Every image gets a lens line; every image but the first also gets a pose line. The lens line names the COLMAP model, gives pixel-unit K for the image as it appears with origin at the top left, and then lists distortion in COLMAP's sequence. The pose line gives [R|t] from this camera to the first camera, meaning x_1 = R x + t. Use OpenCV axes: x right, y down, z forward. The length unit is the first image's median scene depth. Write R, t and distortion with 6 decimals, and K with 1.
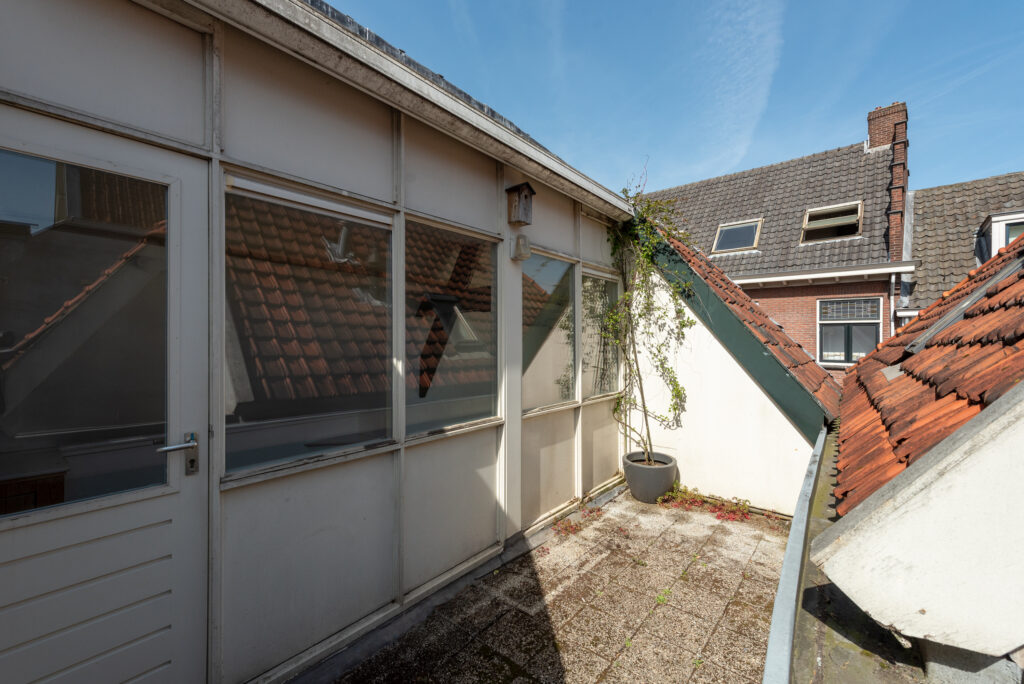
lens RADIAL K [[429.4, 0, 513.3], [0, 429.4, 339.2], [0, 0, 1]] dist [-0.001829, -0.000549]
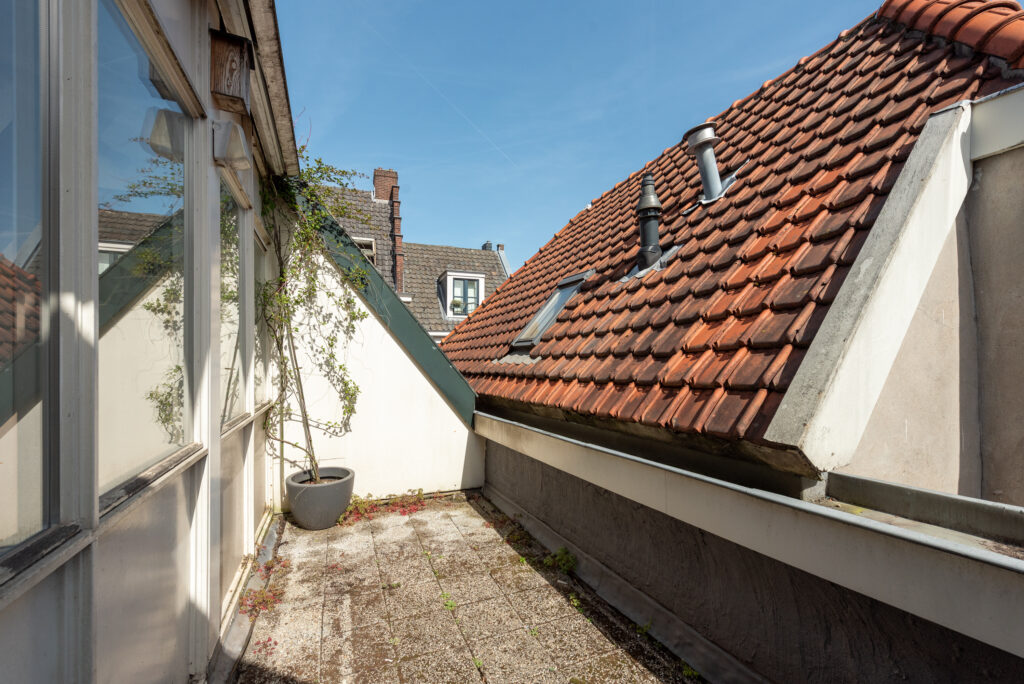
lens RADIAL K [[424.7, 0, 511.3], [0, 424.7, 364.3], [0, 0, 1]] dist [-0.000444, -0.000346]
pose [[0.442768, -0.007662, 0.896603, -0.280169], [0.001260, 0.999968, 0.007923, 0.064980], [-0.896635, -0.002378, 0.442764, 0.345509]]
